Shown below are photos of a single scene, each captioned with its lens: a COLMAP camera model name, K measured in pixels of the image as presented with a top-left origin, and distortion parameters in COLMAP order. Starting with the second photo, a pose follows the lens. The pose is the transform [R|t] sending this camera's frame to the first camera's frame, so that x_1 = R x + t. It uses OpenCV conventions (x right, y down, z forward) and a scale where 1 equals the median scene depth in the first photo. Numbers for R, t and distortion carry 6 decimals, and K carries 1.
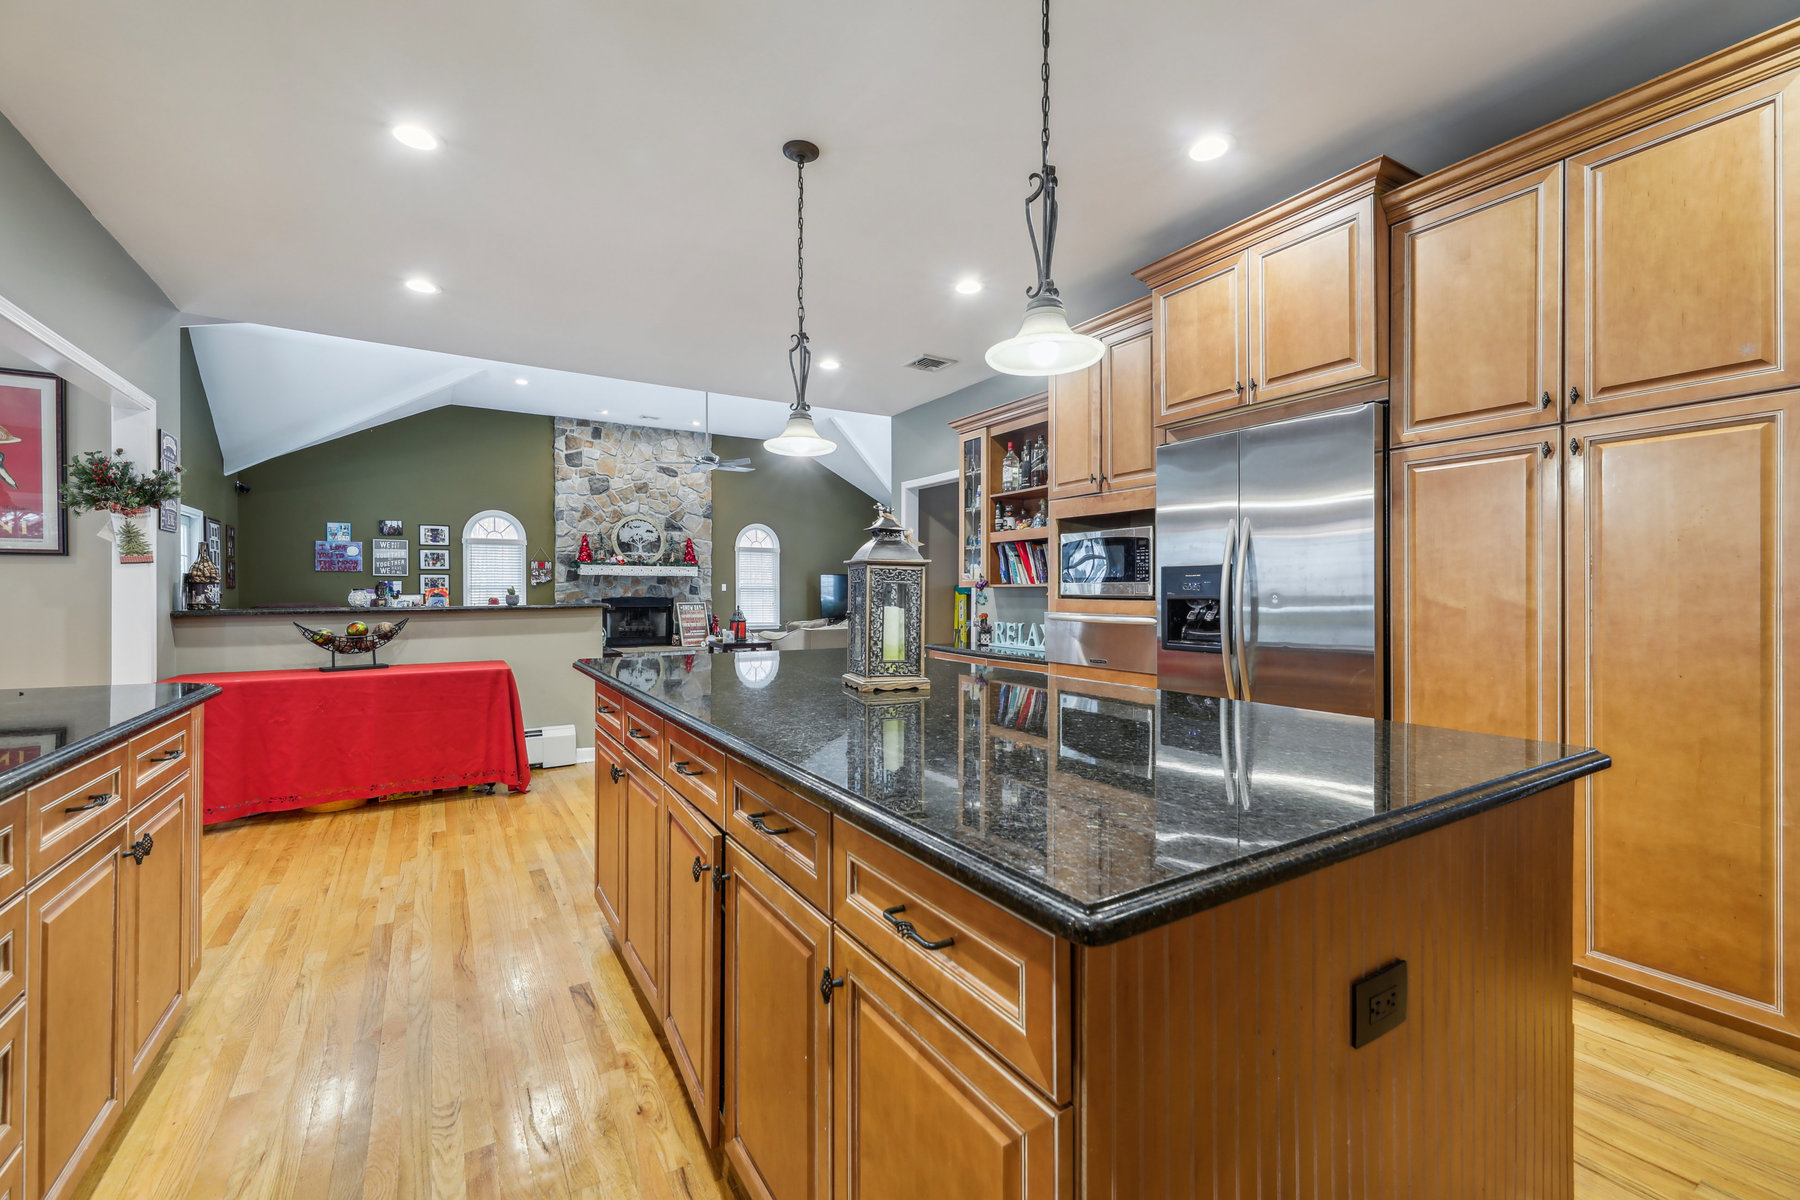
lens RADIAL K [[752.9, 0, 898.9], [0, 752.9, 595.2], [0, 0, 1]] dist [0.011754, -0.001725]
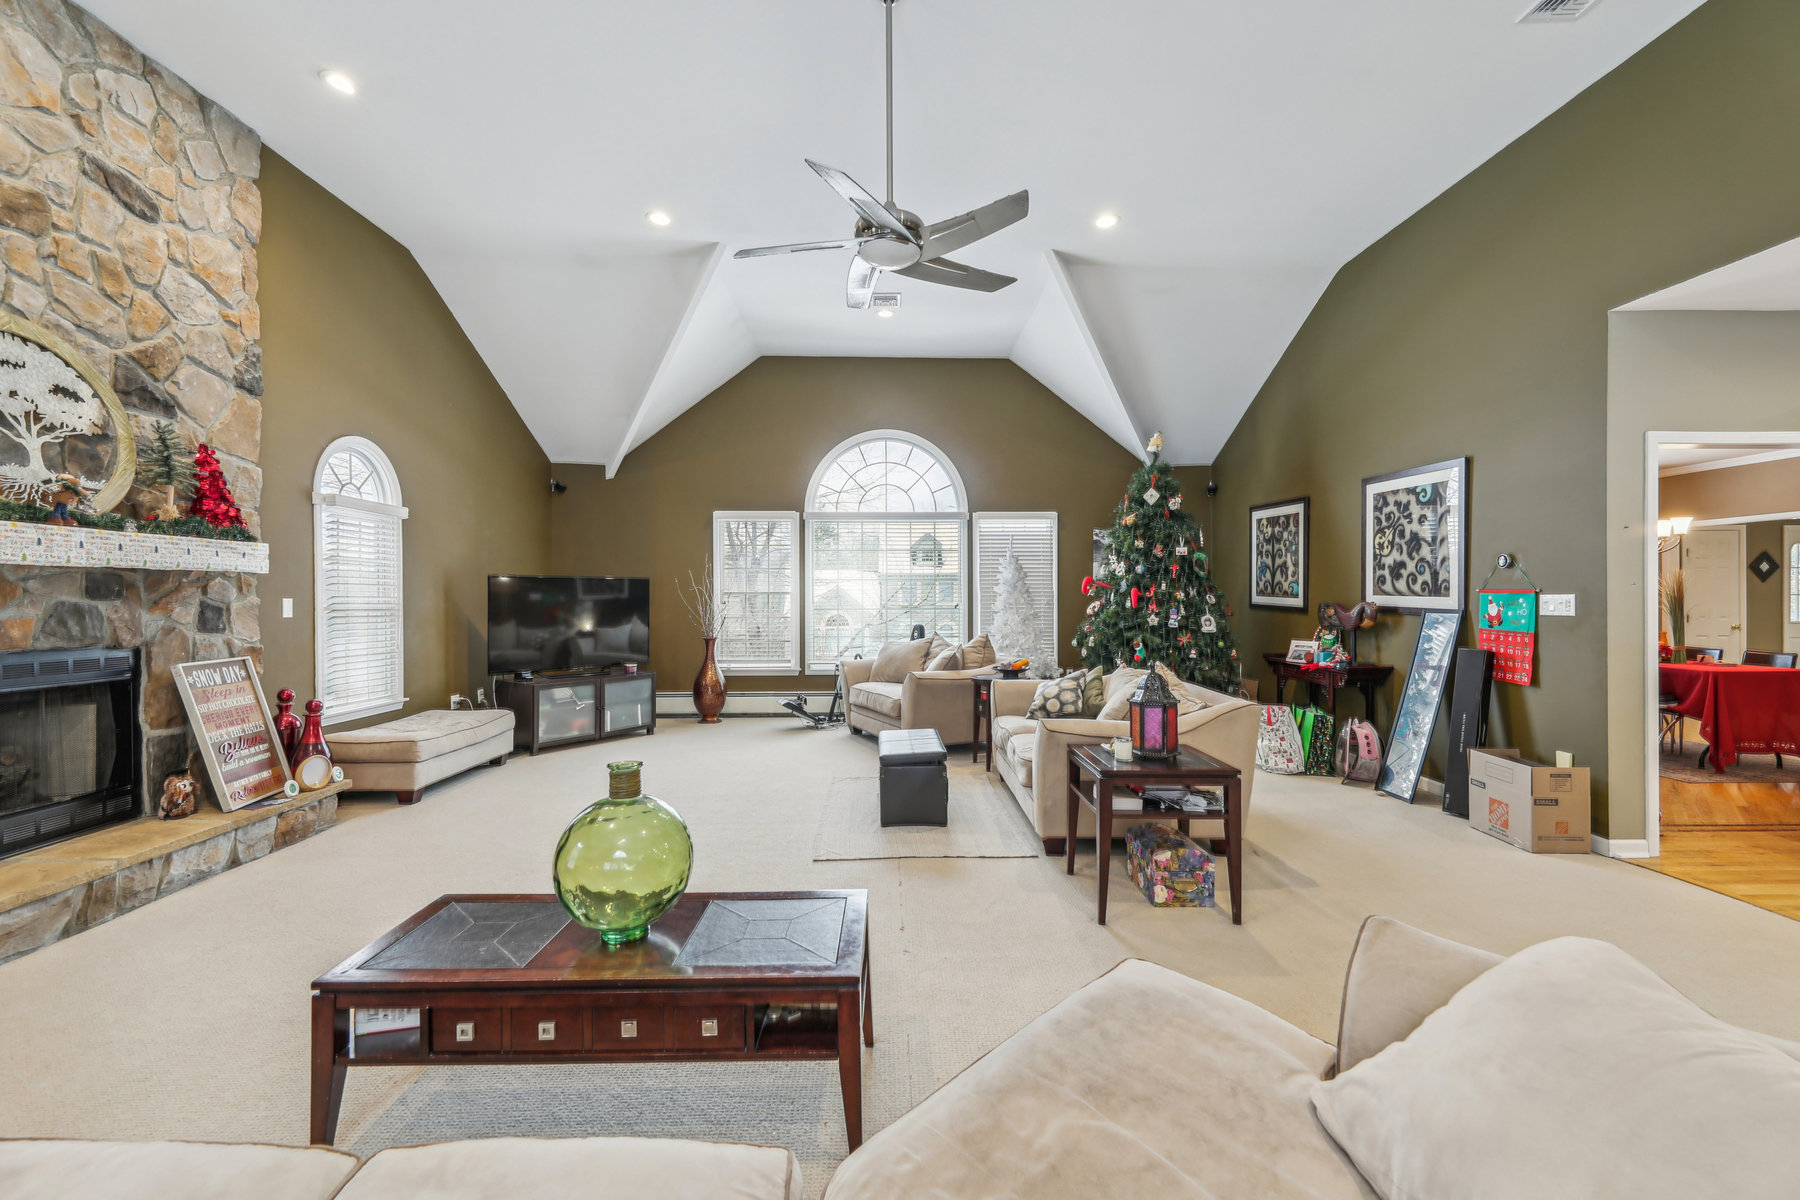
lens RADIAL K [[752.9, 0, 908.9], [0, 752.9, 596.8], [0, 0, 1]] dist [0.011754, -0.001725]
pose [[0.498168, 0.003028, 0.867075, -0.423966], [0.002205, 0.999986, -0.004759, -0.014212], [-0.867078, 0.004283, 0.498155, 0.641765]]
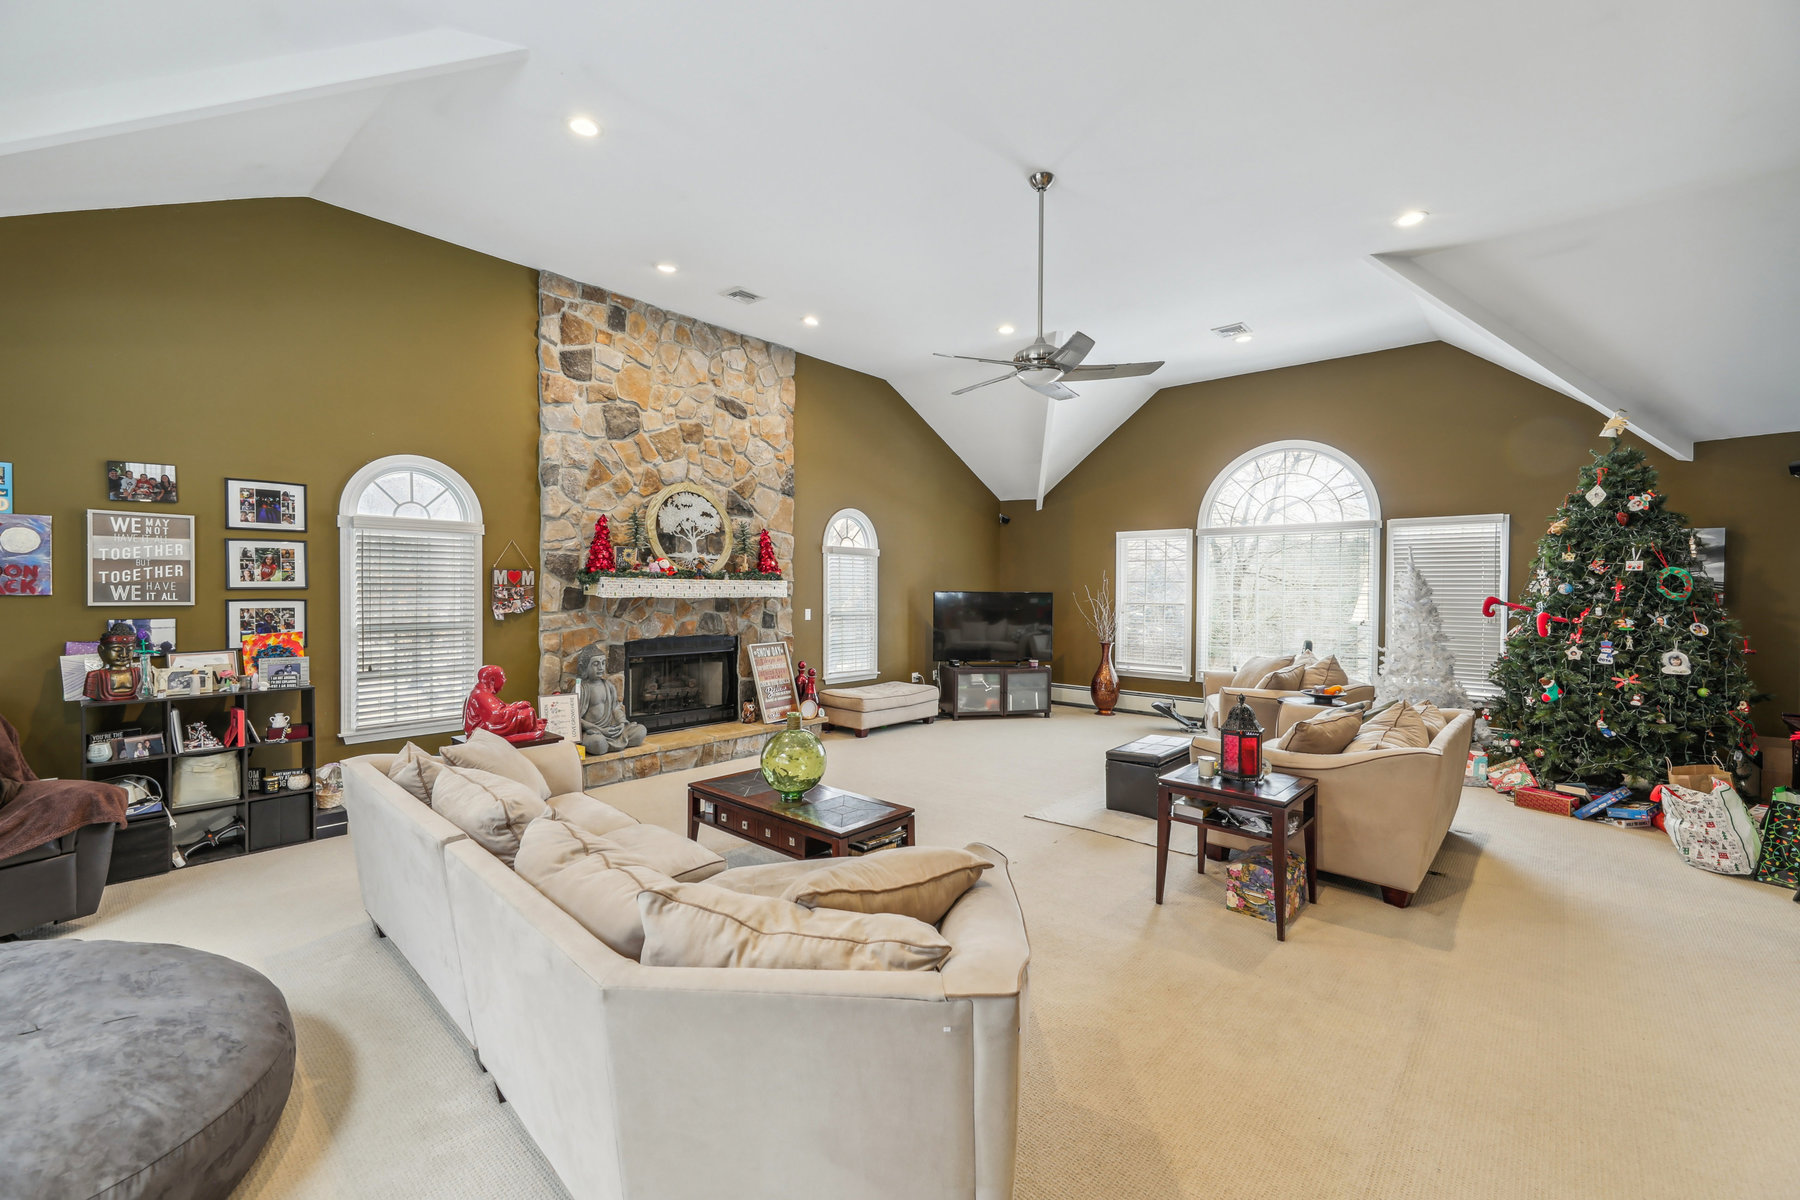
lens RADIAL K [[752.9, 0, 903.8], [0, 752.9, 597.2], [0, 0, 1]] dist [0.011754, -0.001725]
pose [[0.954990, 0.005958, 0.296577, -0.366000], [-0.009140, 0.999915, 0.009342, -0.032878], [-0.296496, -0.011632, 0.954963, 0.452768]]
